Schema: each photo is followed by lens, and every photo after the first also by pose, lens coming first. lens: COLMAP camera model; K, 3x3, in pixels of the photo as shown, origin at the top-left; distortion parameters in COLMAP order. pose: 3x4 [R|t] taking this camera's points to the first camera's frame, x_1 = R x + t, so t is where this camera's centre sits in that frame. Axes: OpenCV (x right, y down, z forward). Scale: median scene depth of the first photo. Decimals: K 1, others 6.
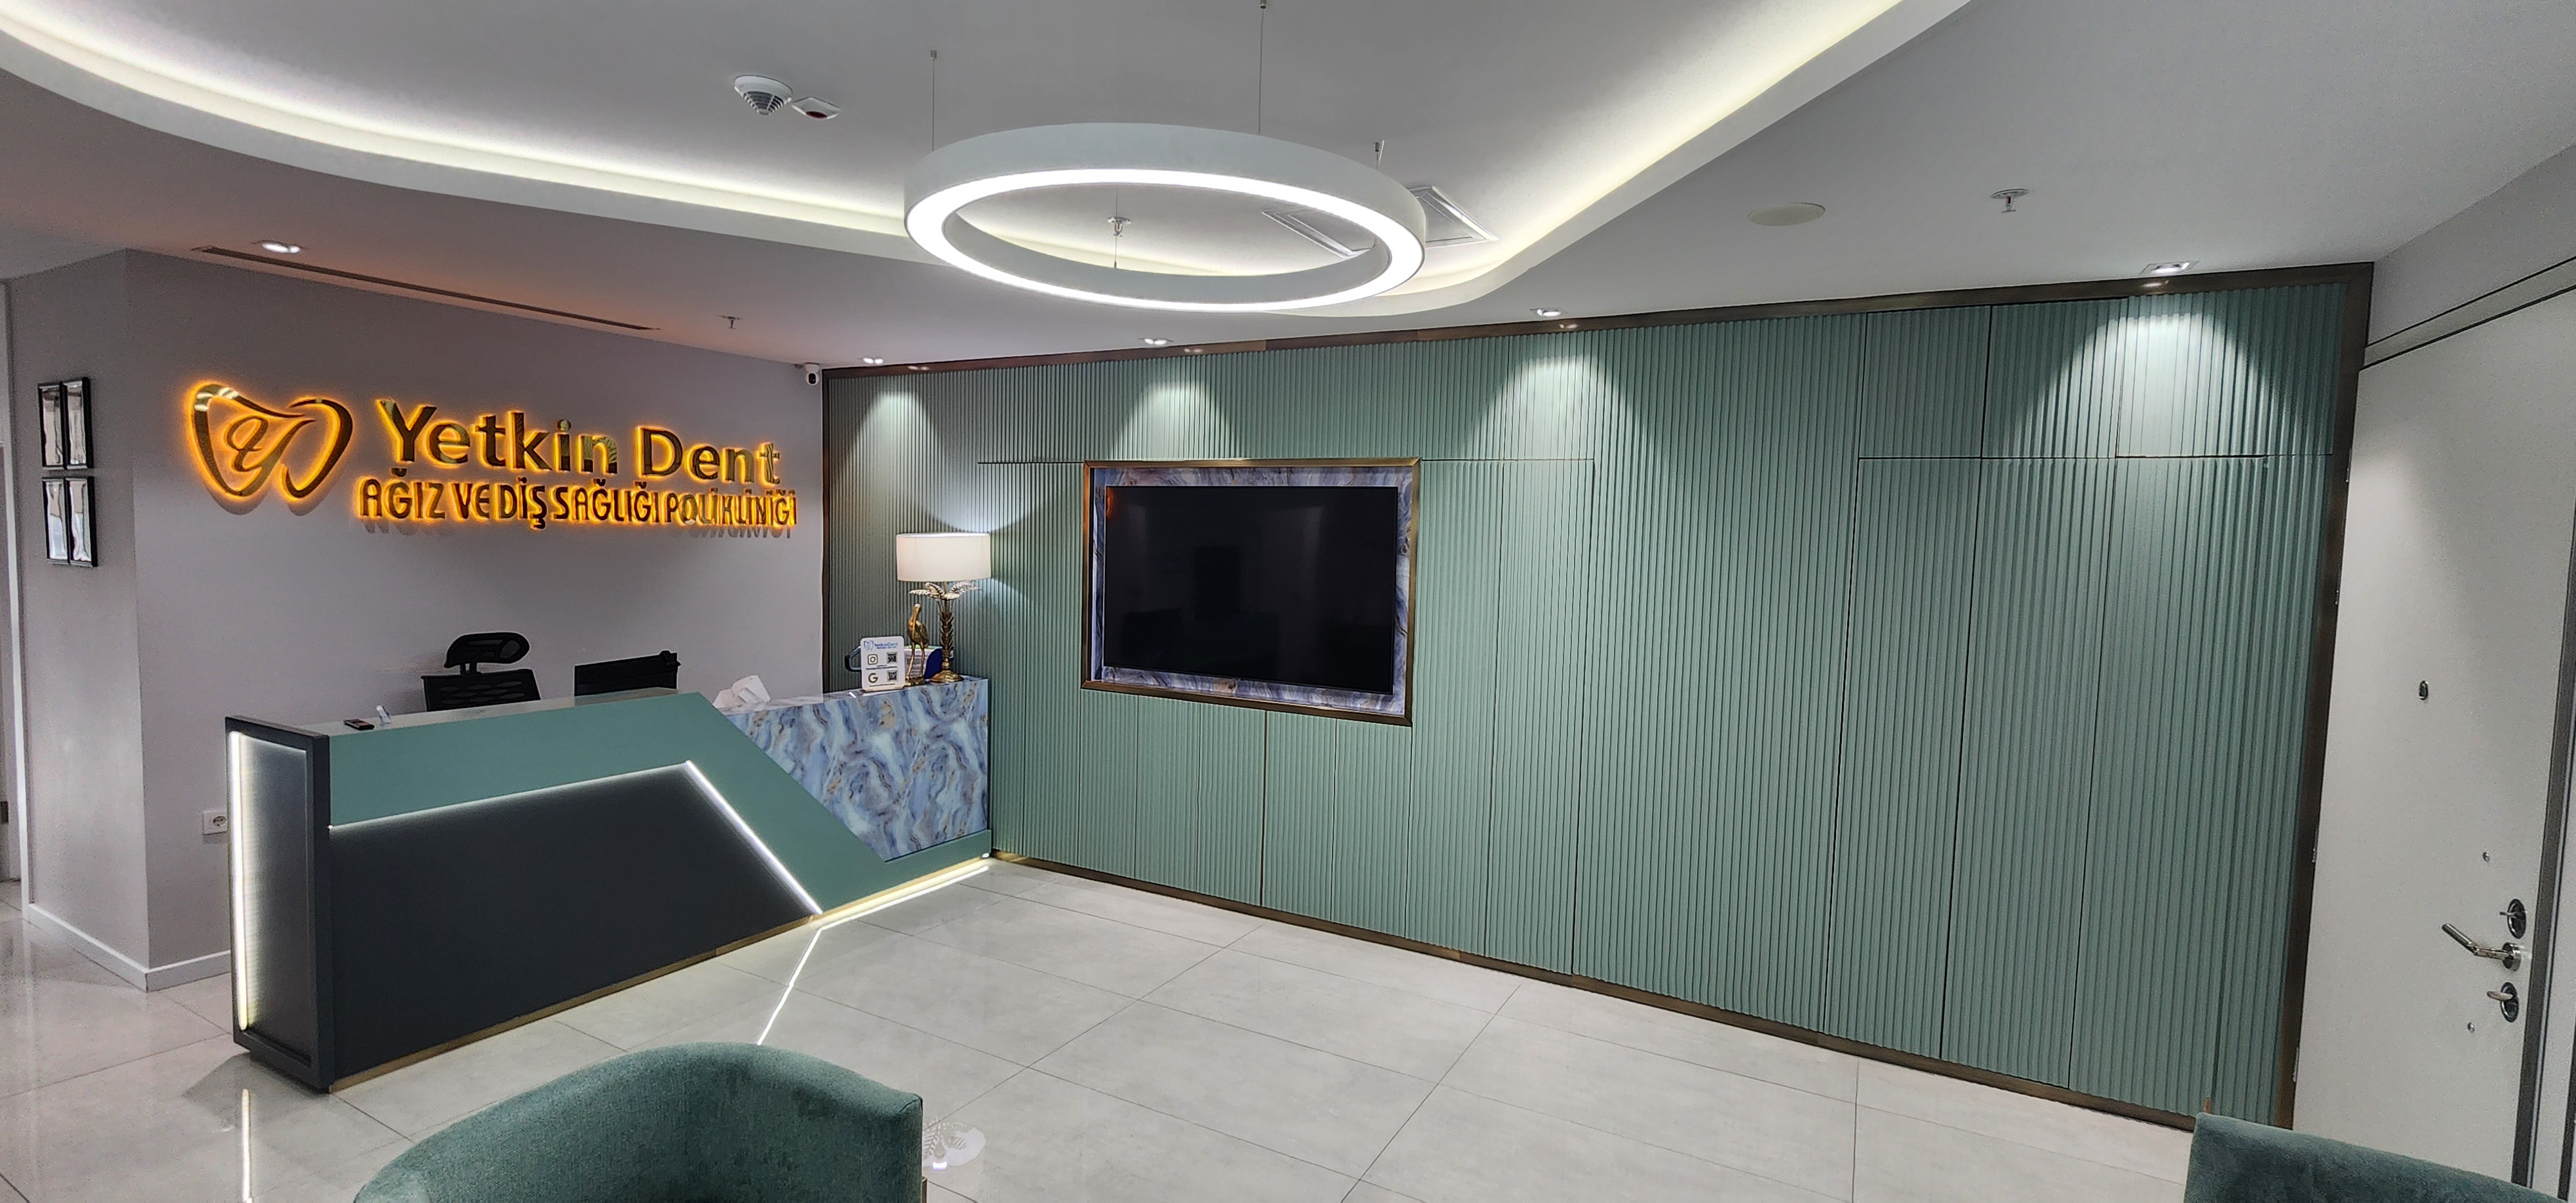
lens RADIAL K [[1058.5, 0, 1308.7], [0, 1058.5, 593.9], [0, 0, 1]] dist [-0.000972, -0.000925]
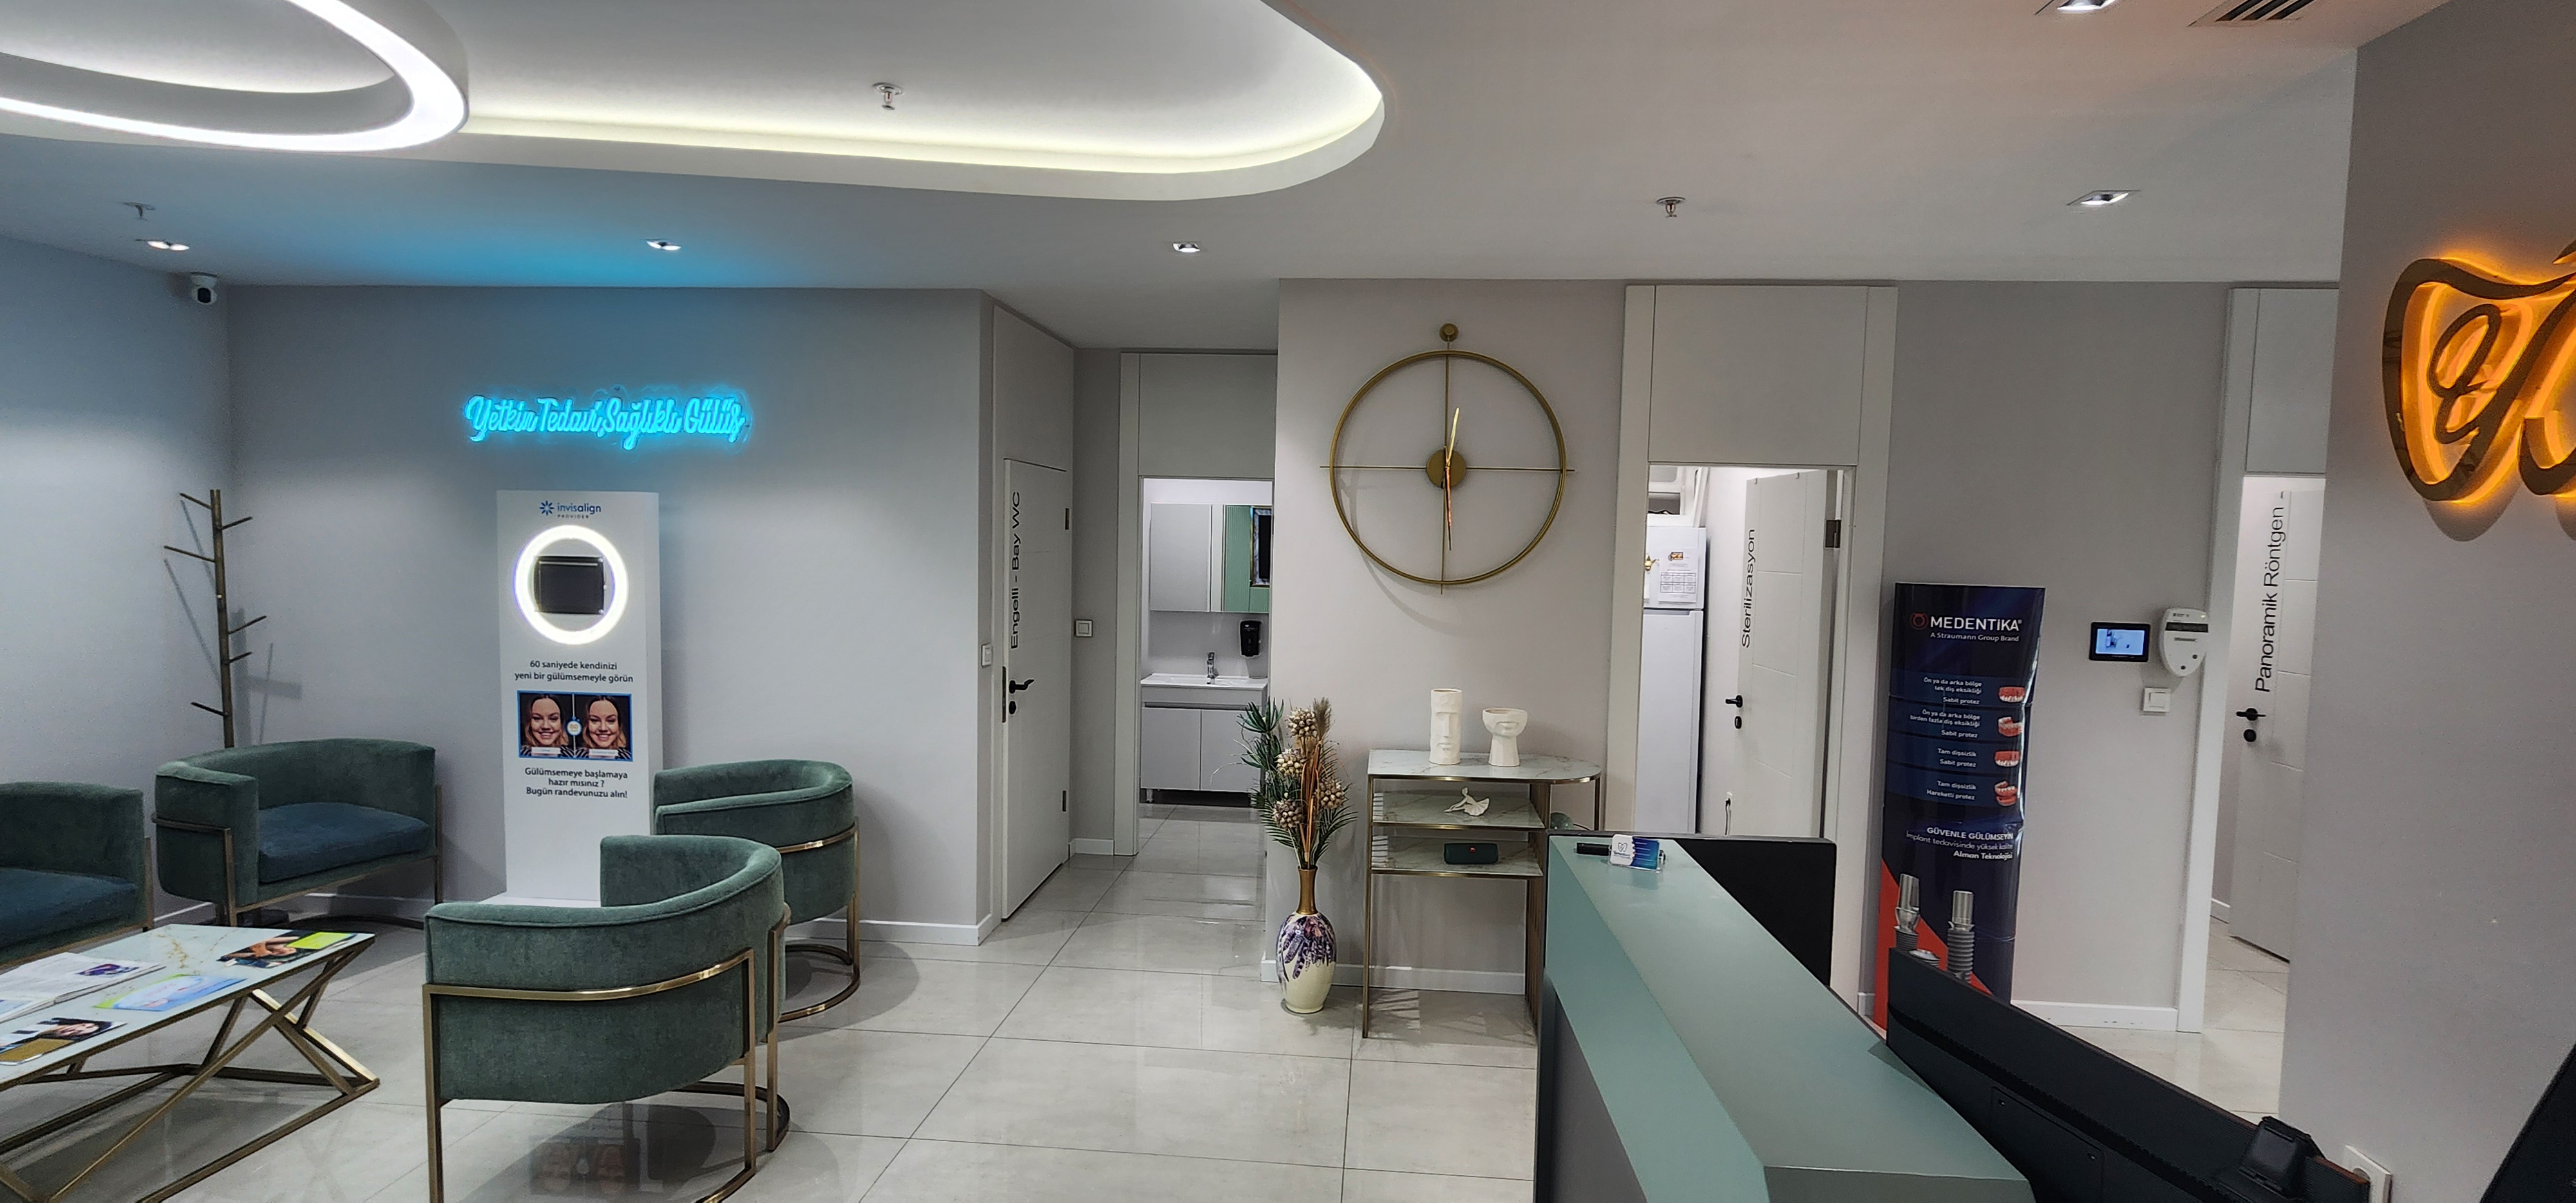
lens RADIAL K [[1058.5, 0, 1308.5], [0, 1058.5, 604.8], [0, 0, 1]] dist [-0.000972, -0.000925]
pose [[-0.914548, -0.022136, -0.403872, -0.315790], [-0.068726, 0.992486, 0.101230, -0.047704], [0.398596, 0.120336, -0.909197, 0.961038]]
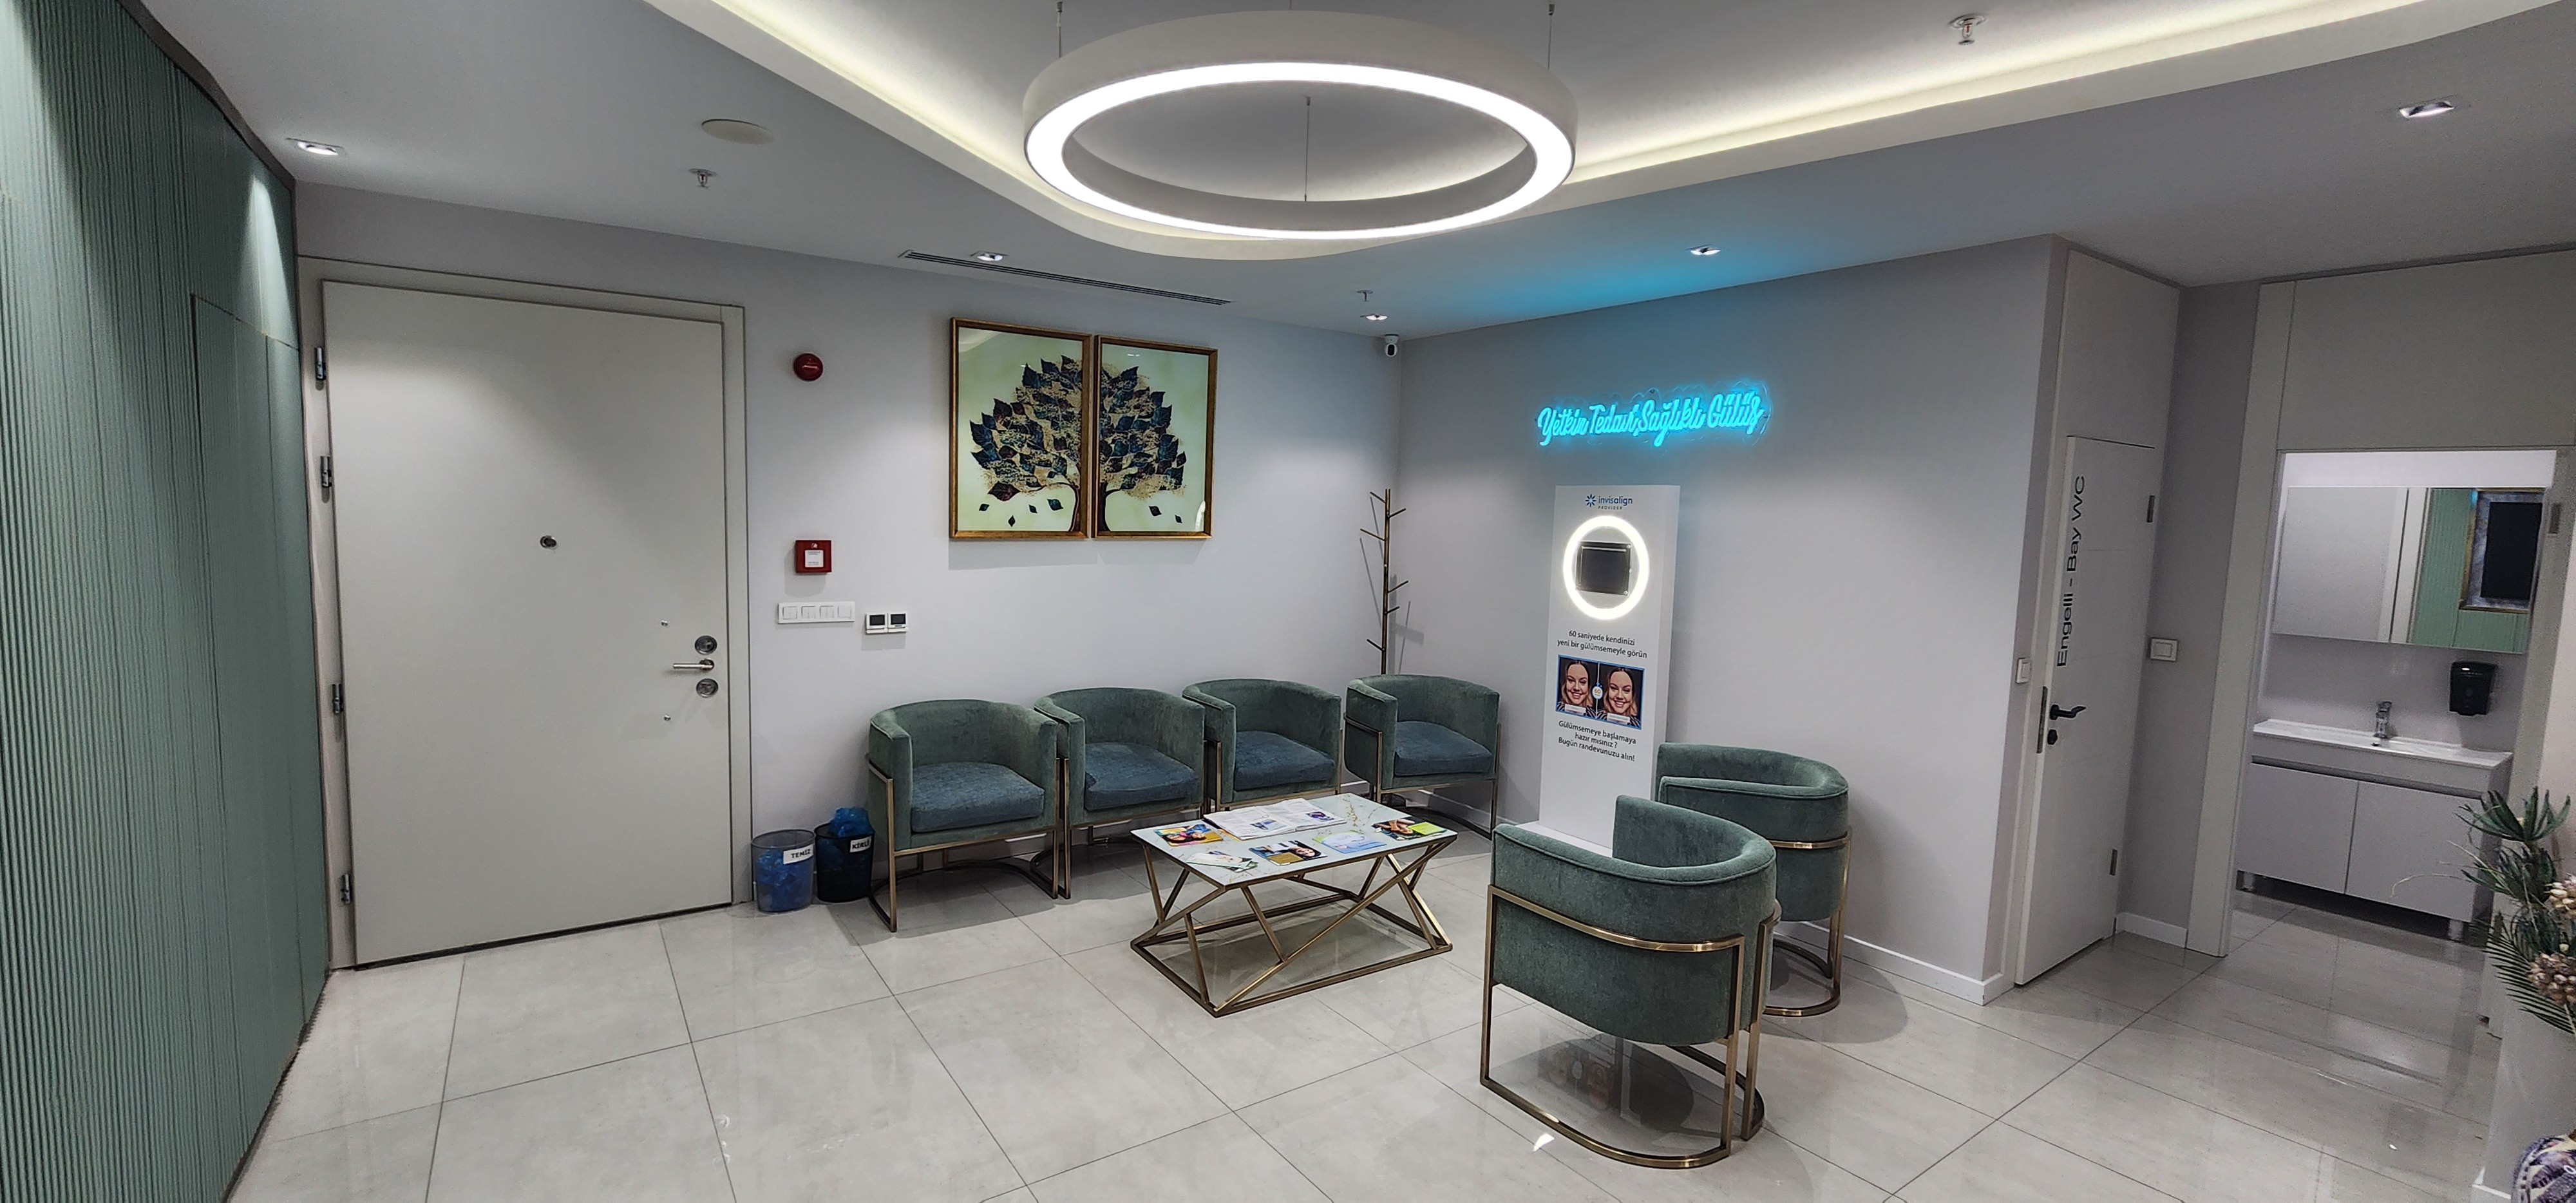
lens RADIAL K [[1058.5, 0, 1287.6], [0, 1058.5, 605.2], [0, 0, 1]] dist [-0.000972, -0.000925]
pose [[-0.889570, -0.093046, 0.447223, -0.302180], [-0.025049, 0.987498, 0.155628, -0.047025], [-0.456112, 0.127239, -0.880779, 0.948560]]
